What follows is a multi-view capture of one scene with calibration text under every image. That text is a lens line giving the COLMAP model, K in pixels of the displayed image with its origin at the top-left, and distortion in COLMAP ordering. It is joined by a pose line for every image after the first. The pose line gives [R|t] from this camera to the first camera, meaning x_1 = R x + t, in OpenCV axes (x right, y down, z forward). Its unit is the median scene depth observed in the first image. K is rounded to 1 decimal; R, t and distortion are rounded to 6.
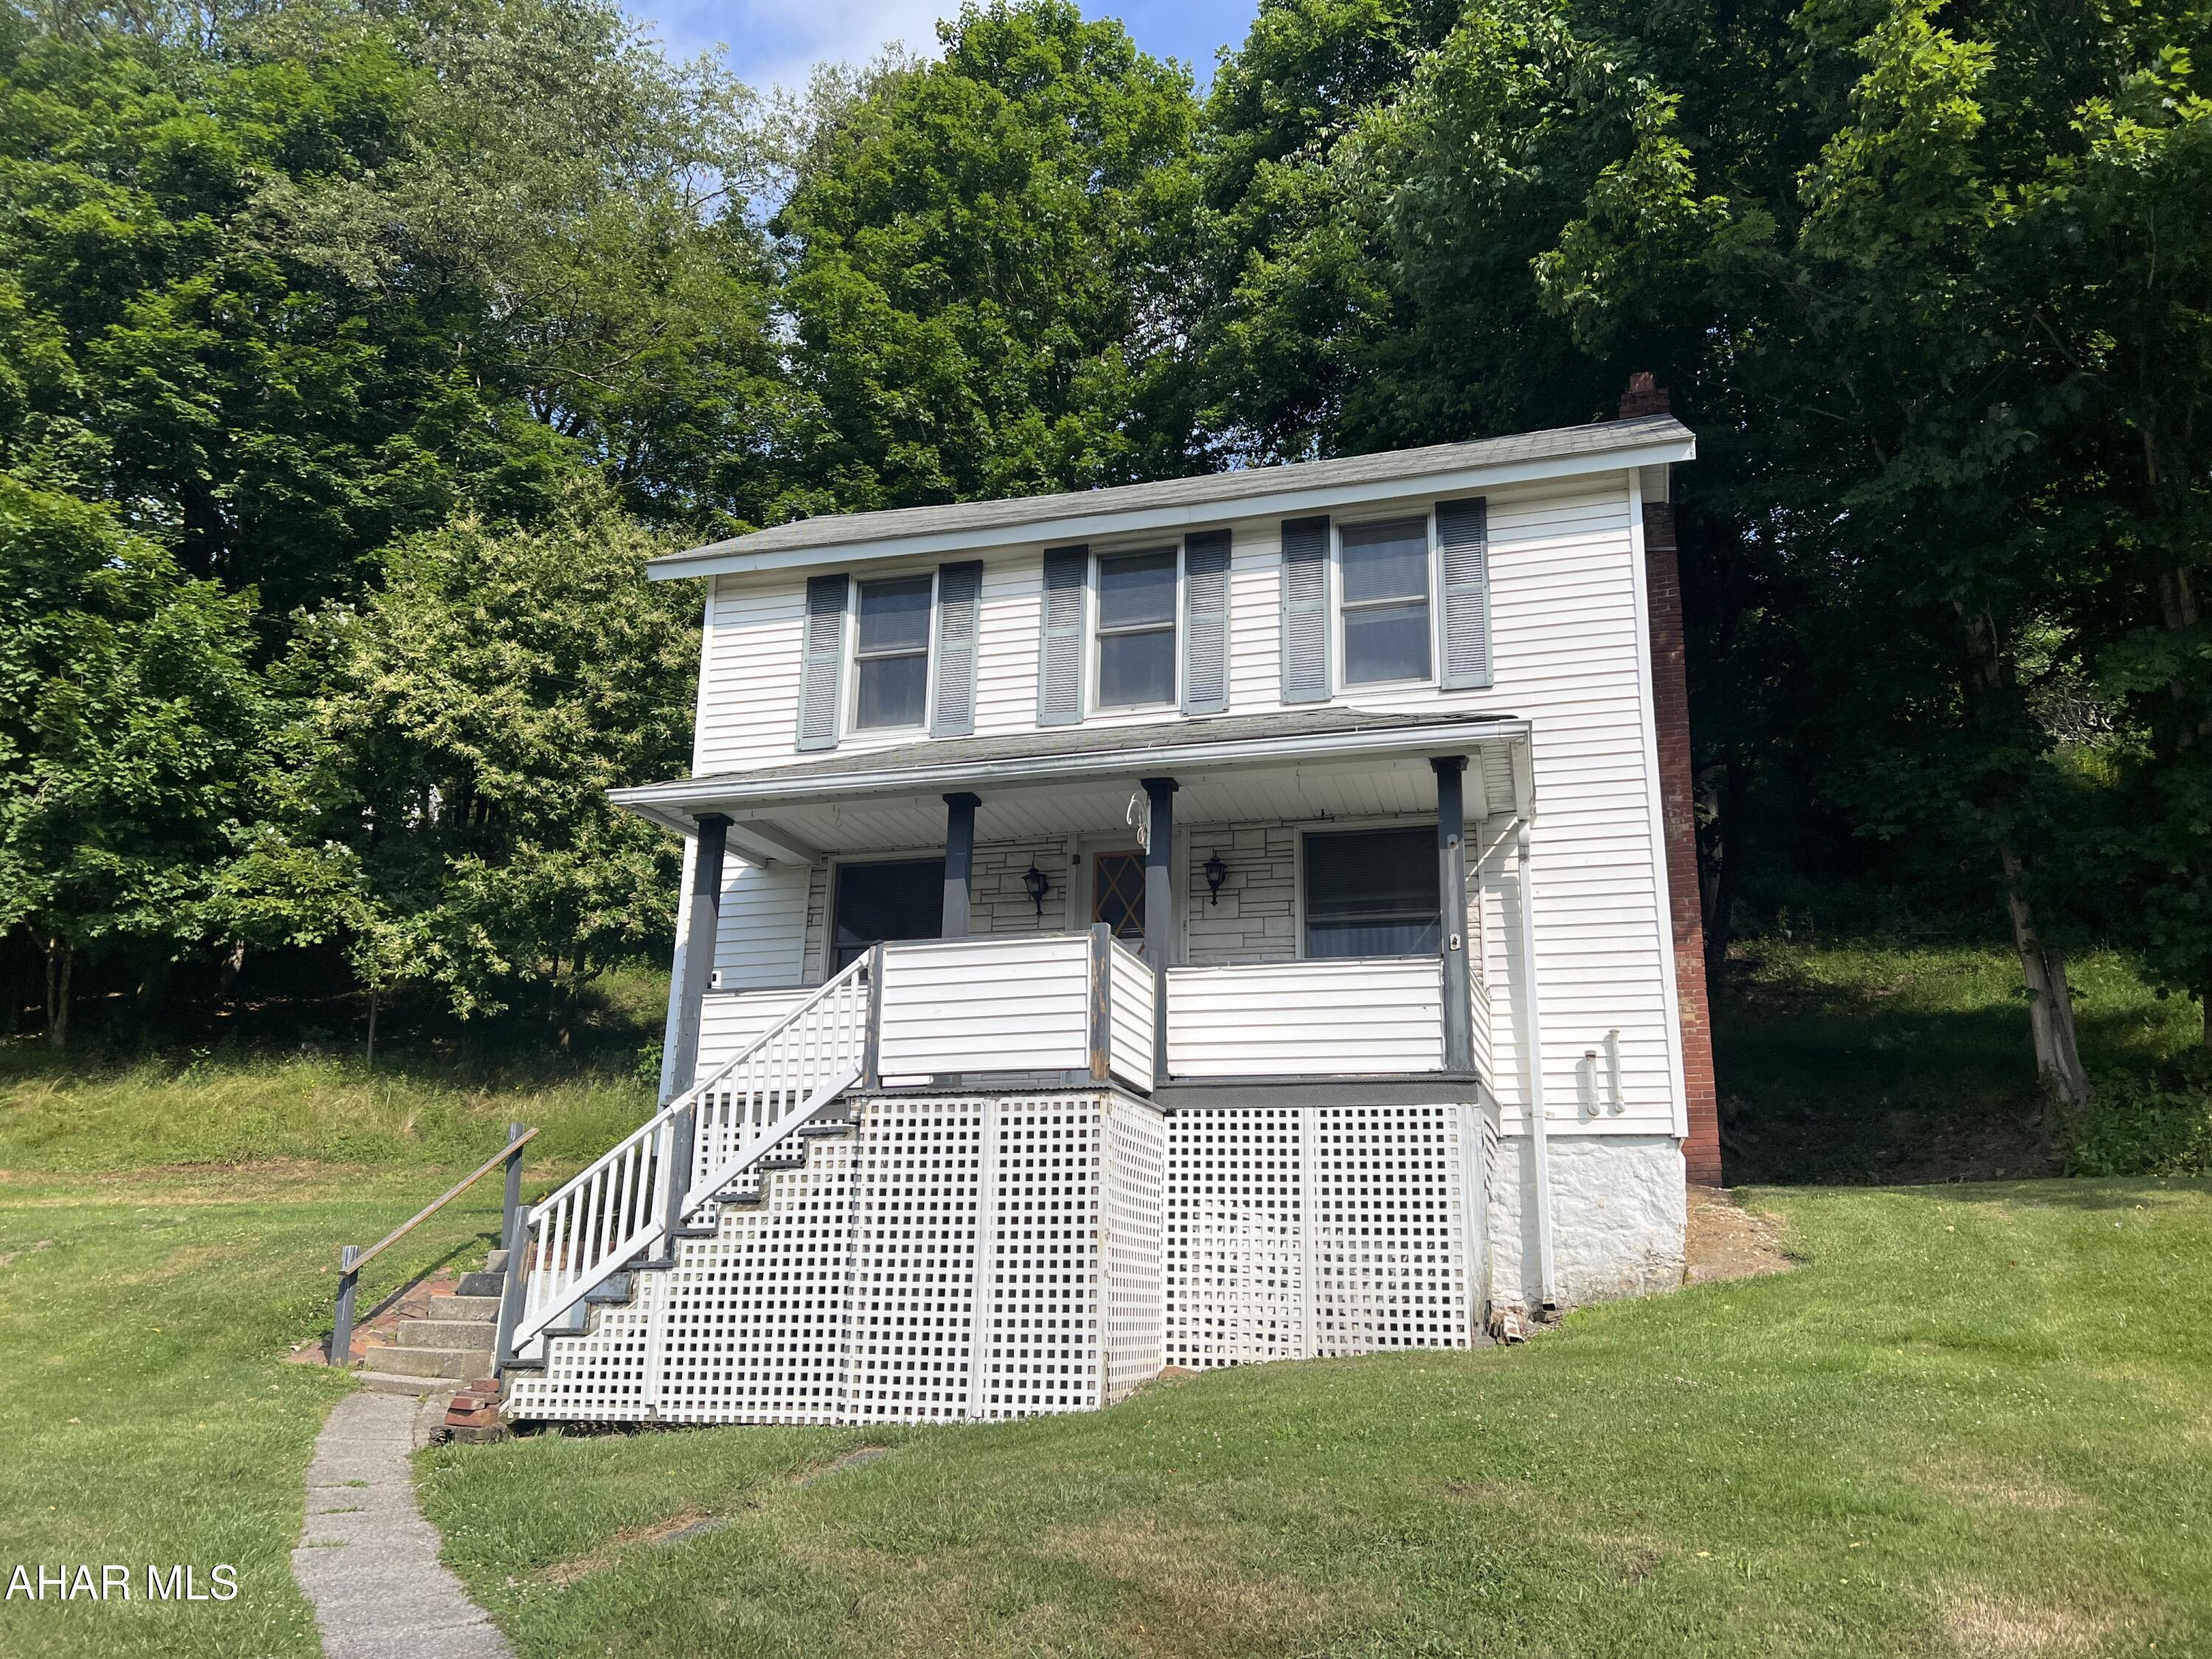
lens RADIAL K [[1724.9, 0, 1106.0], [0, 1724.9, 829.5], [0, 0, 1]] dist [0.047884, -0.002712]
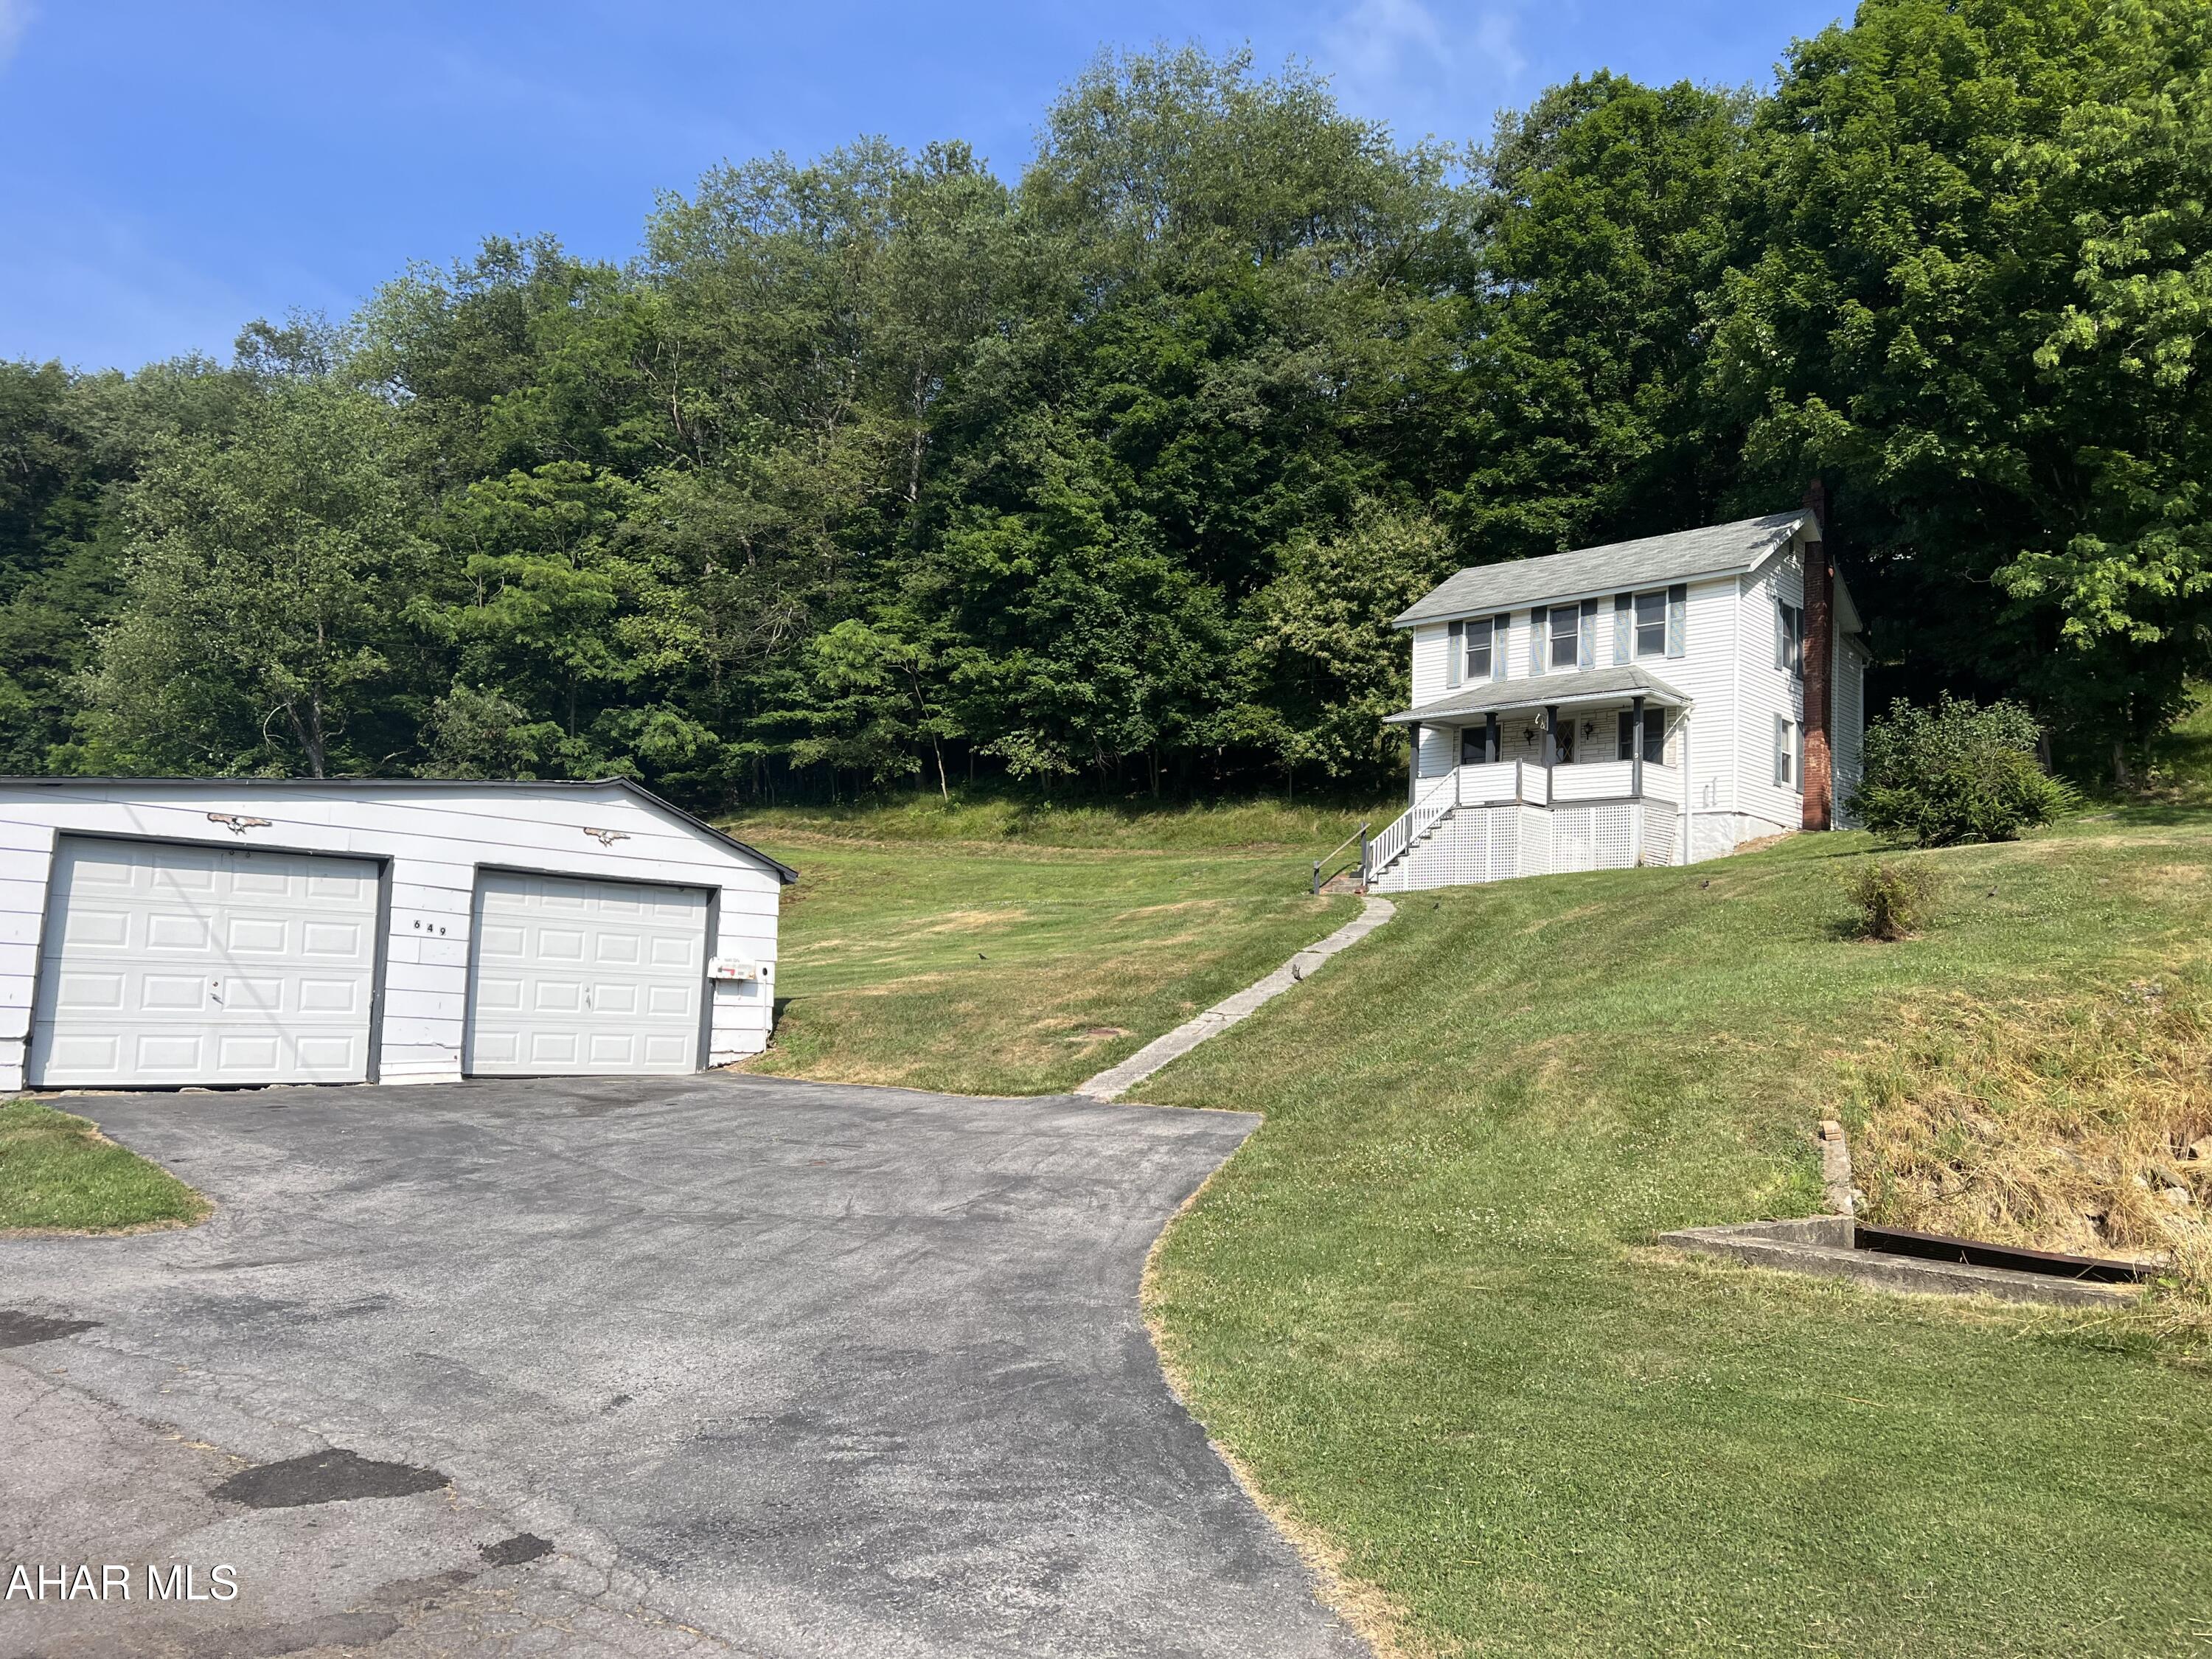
lens RADIAL K [[1724.9, 0, 1106.0], [0, 1724.9, 829.5], [0, 0, 1]] dist [0.047884, -0.002712]
pose [[0.895347, -0.029974, -0.444359, 0.336041], [0.101207, 0.985324, 0.137458, -0.155333], [0.433717, -0.168045, 0.885240, -1.048854]]
